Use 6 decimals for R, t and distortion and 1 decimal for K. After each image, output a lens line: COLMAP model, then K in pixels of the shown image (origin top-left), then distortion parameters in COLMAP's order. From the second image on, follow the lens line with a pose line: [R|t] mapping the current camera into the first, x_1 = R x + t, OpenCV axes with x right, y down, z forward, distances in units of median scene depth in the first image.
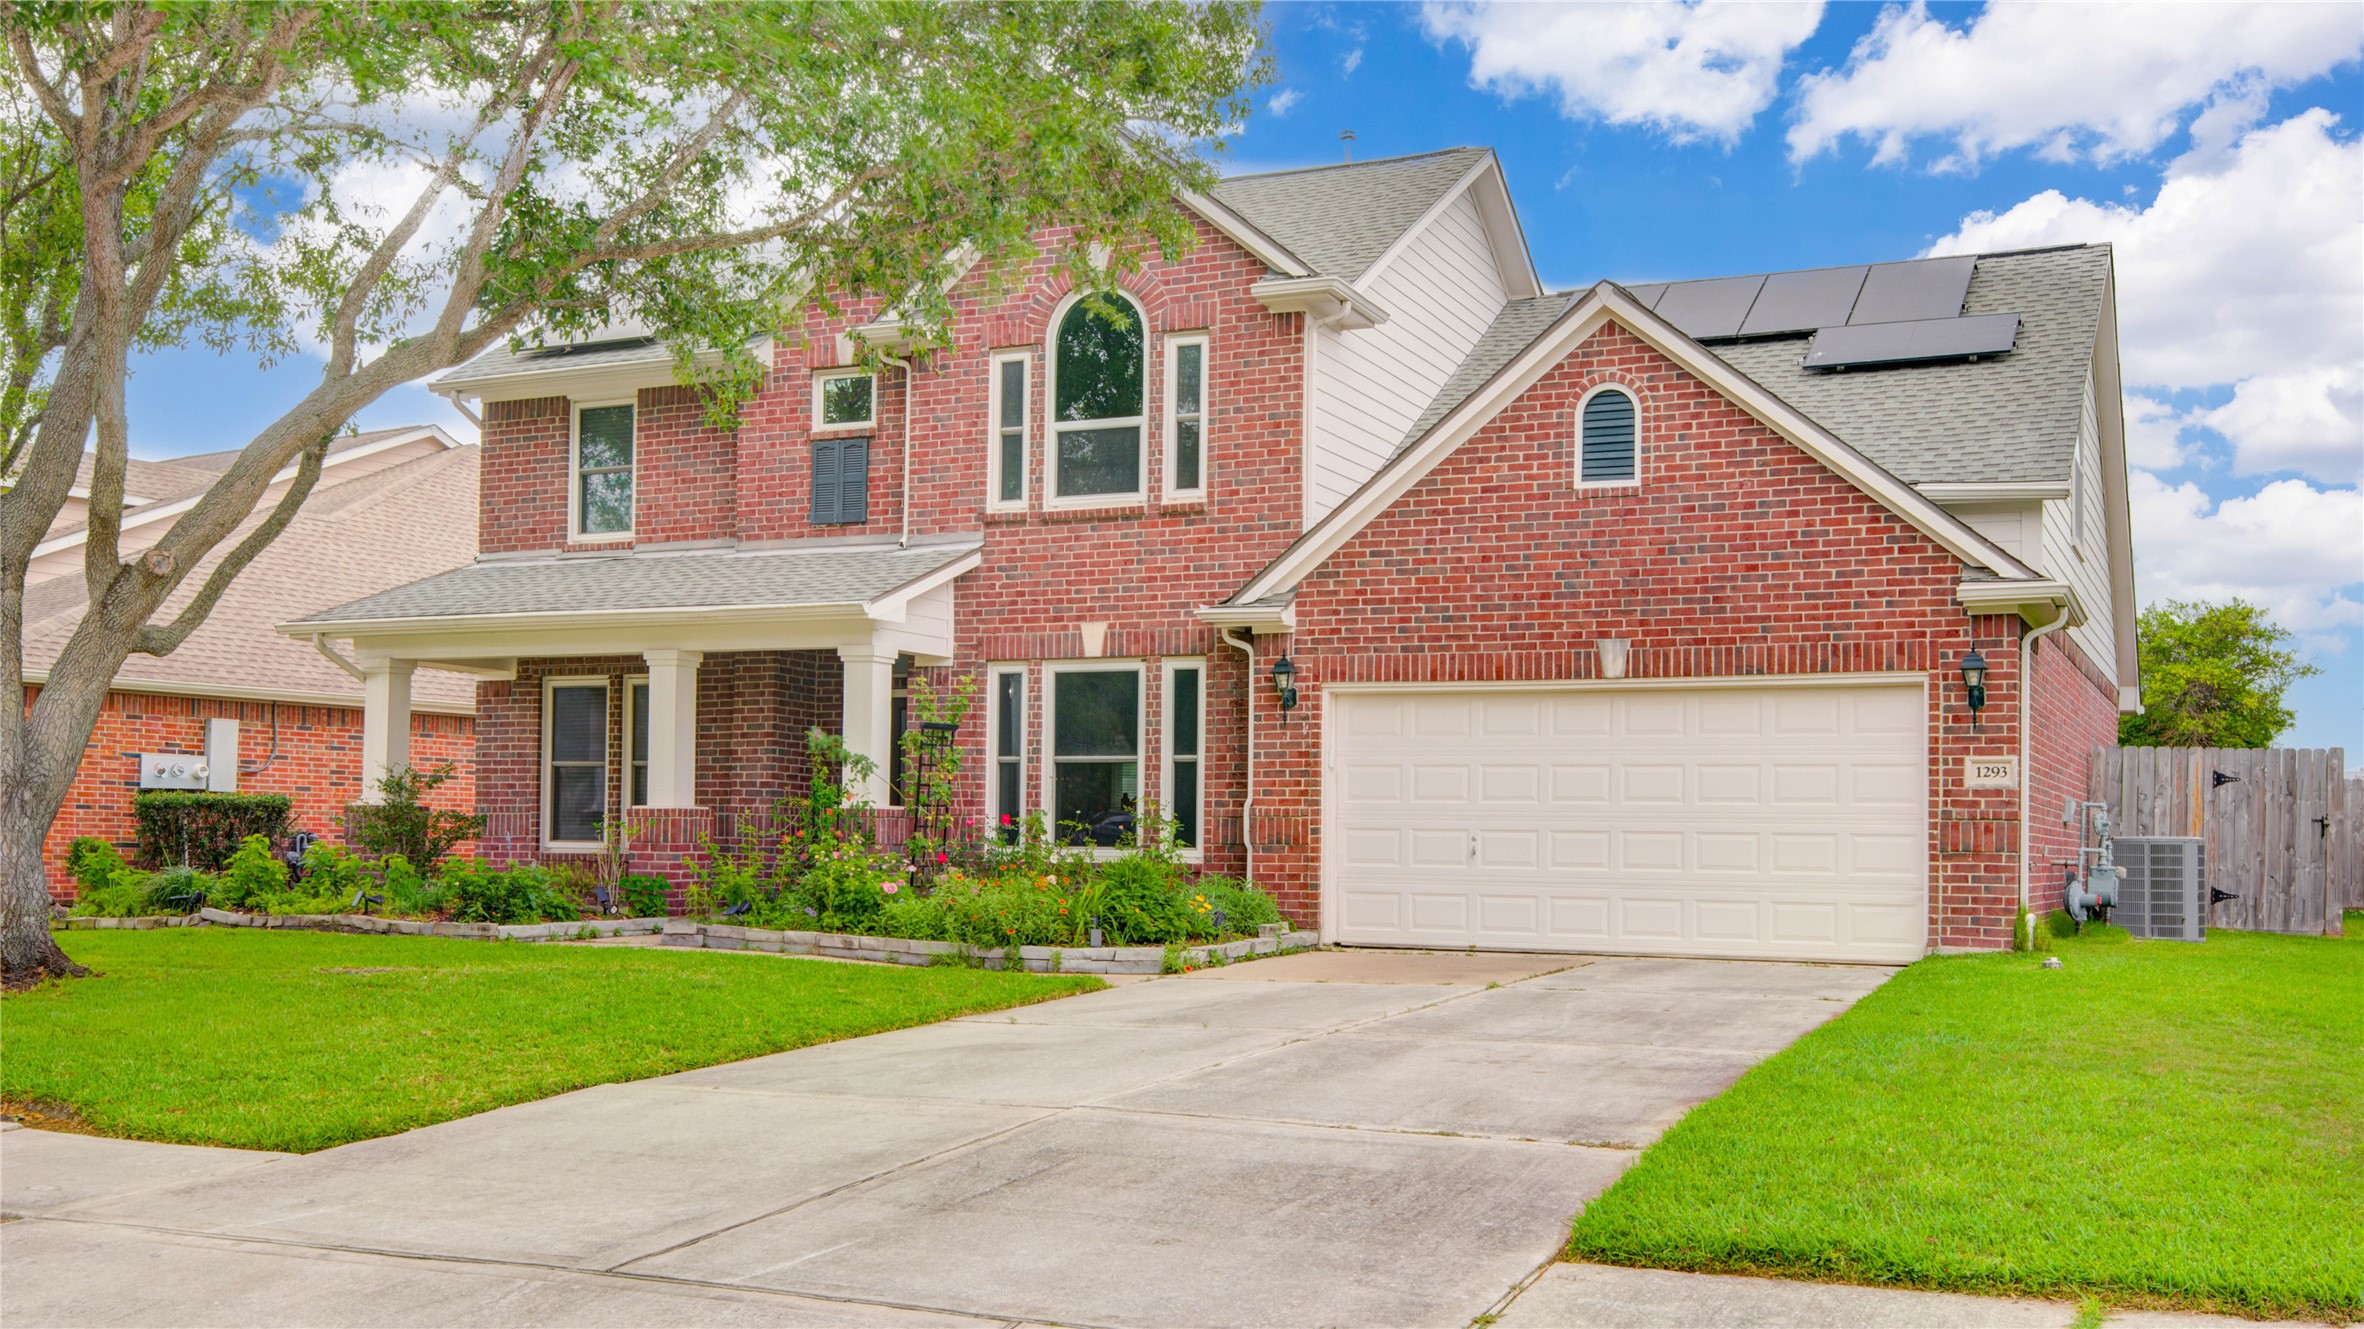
lens RADIAL K [[2273.1, 0, 1181.1], [0, 2273.1, 762.4], [0, 0, 1]] dist [0.034877, -0.298549]
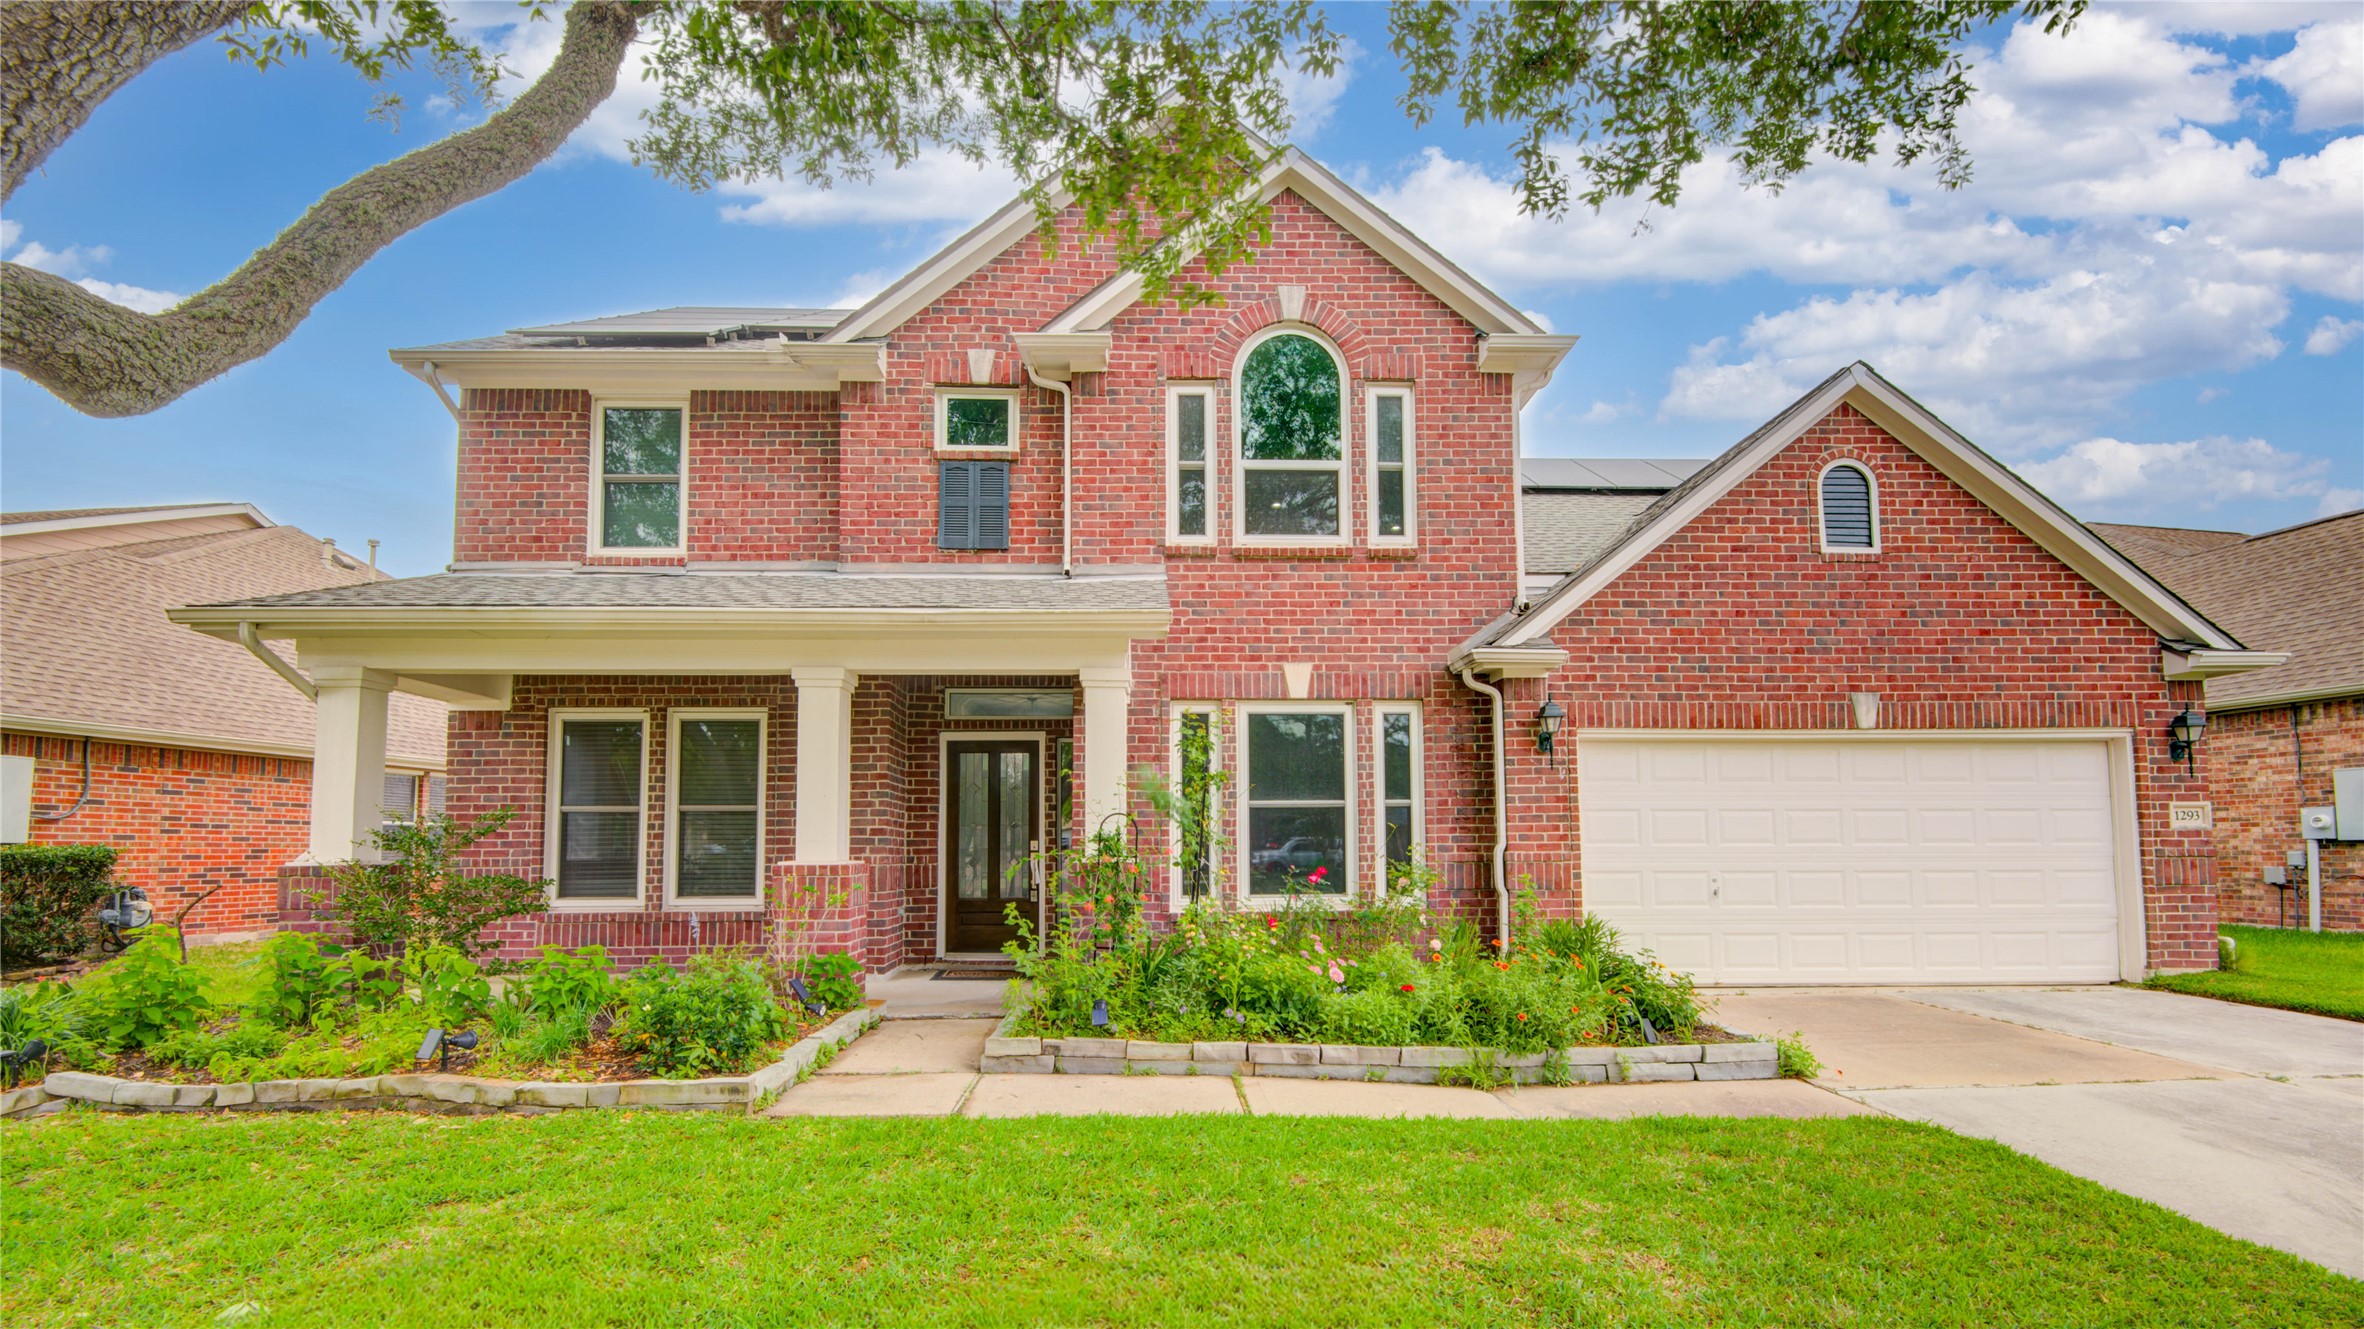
lens RADIAL K [[1071.5, 0, 1178.1], [0, 1071.5, 769.8], [0, 0, 1]] dist [0.002711, -0.005621]
pose [[0.892046, 0.016187, 0.451654, -0.300826], [-0.000129, 0.999367, -0.035563, 0.000374], [-0.451944, 0.031665, 0.891484, 0.636149]]
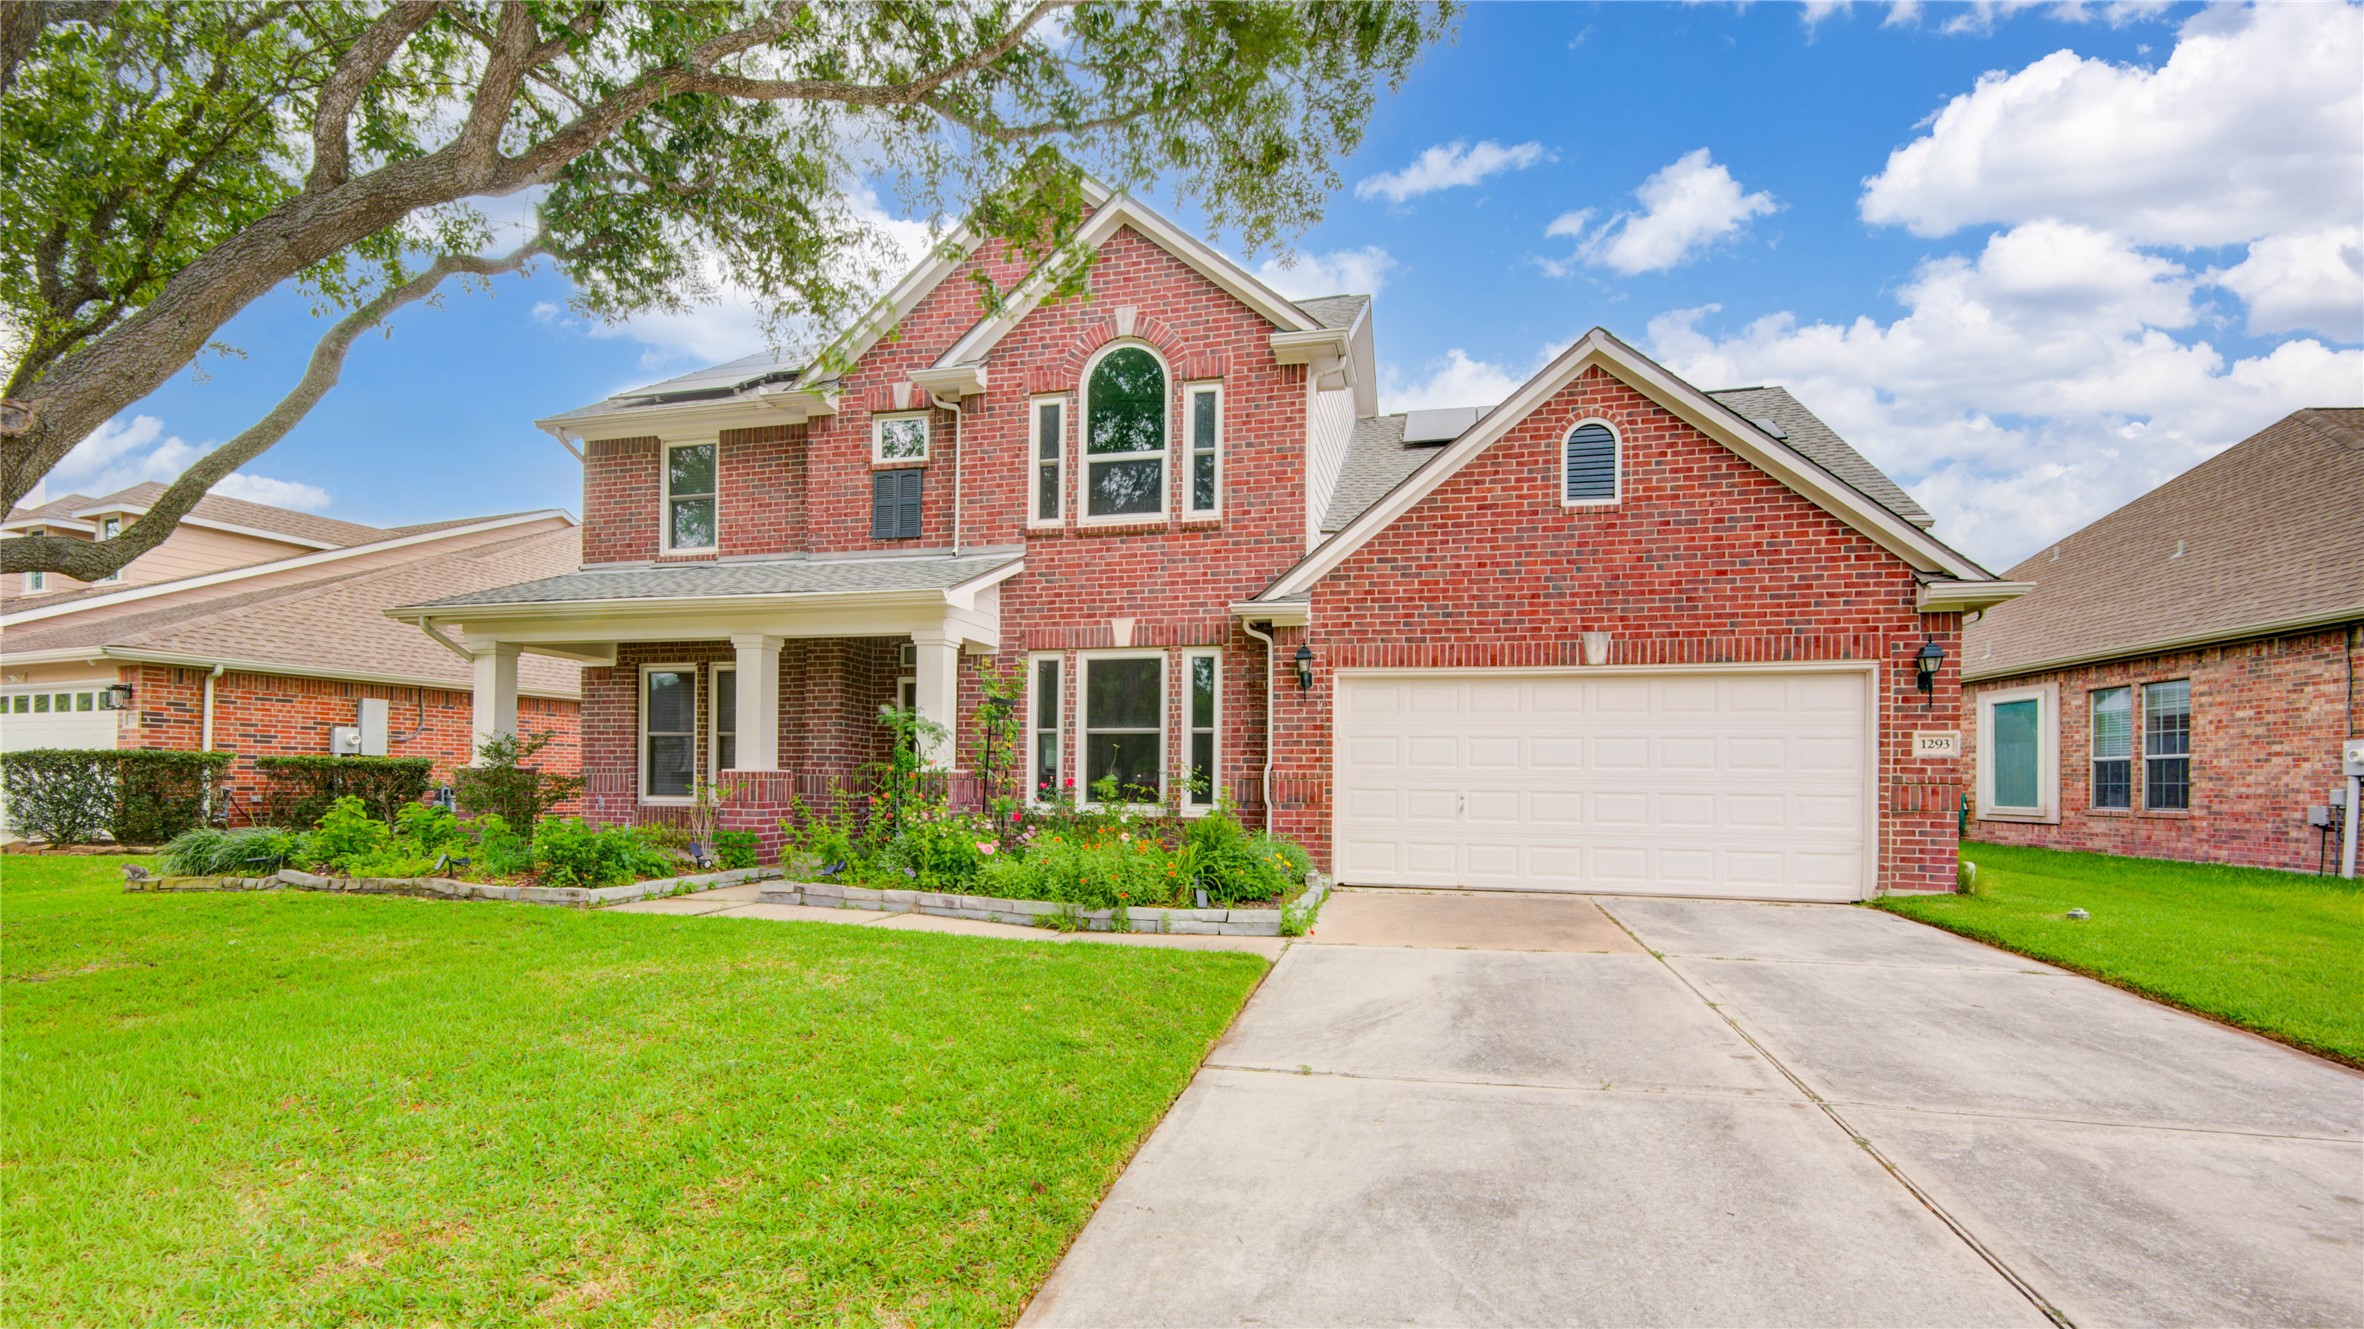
lens RADIAL K [[1071.5, 0, 1178.1], [0, 1071.5, 769.8], [0, 0, 1]] dist [0.002711, -0.005621]
pose [[0.982695, -0.000110, 0.185233, -0.119878], [-0.004839, 0.999643, 0.026262, 0.004182], [-0.185170, -0.026704, 0.982344, 0.443116]]
